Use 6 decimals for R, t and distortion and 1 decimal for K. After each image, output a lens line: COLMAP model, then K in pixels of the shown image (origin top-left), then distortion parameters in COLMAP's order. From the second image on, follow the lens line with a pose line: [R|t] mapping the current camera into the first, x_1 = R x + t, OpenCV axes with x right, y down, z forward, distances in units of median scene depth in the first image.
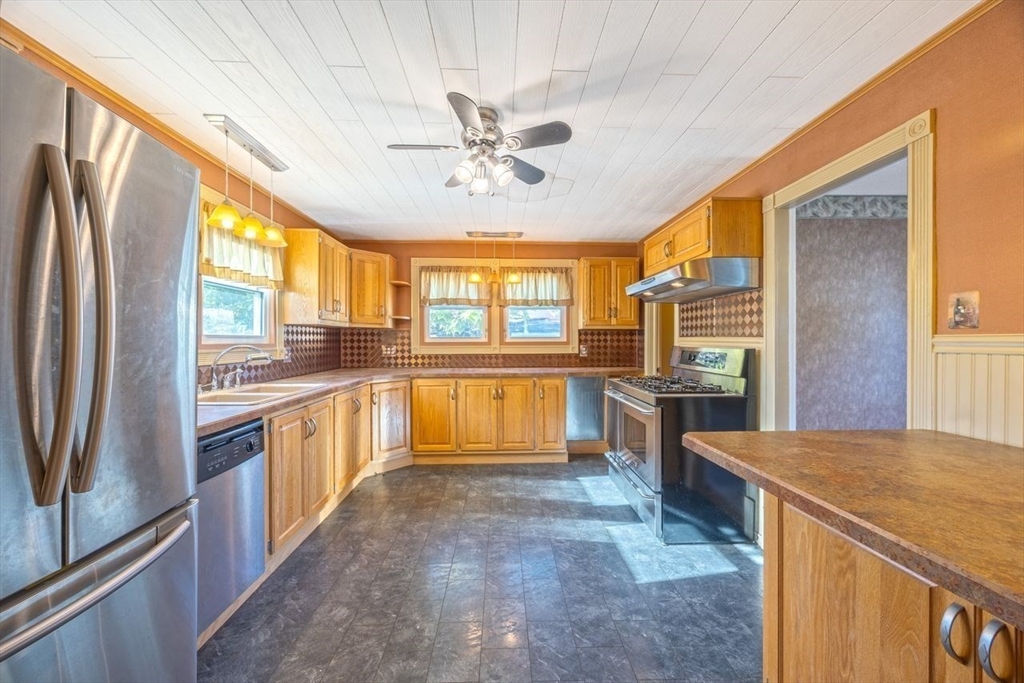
lens RADIAL K [[395.4, 0, 527.2], [0, 395.4, 343.4], [0, 0, 1]] dist [0.000787, 0.000113]
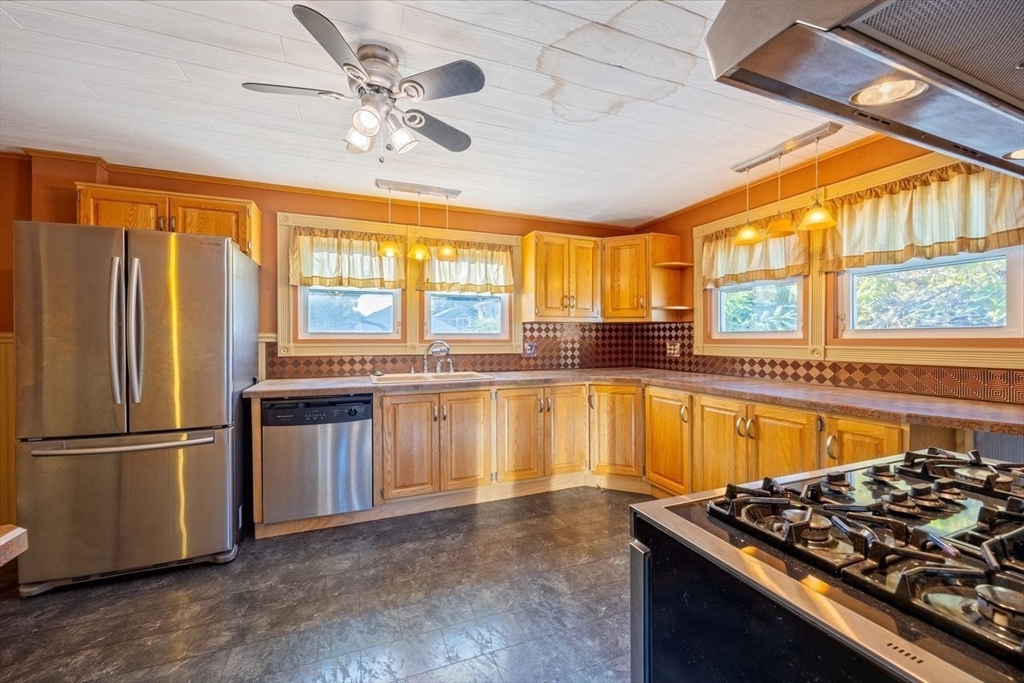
lens RADIAL K [[395.2, 0, 512.1], [0, 395.2, 337.4], [0, 0, 1]] dist [-0.000039, 0.000014]
pose [[0.315816, 0.000005, -0.948820, 0.366080], [-0.004710, 0.999988, -0.001562, -0.003447], [0.948809, 0.004962, 0.315812, 0.490031]]
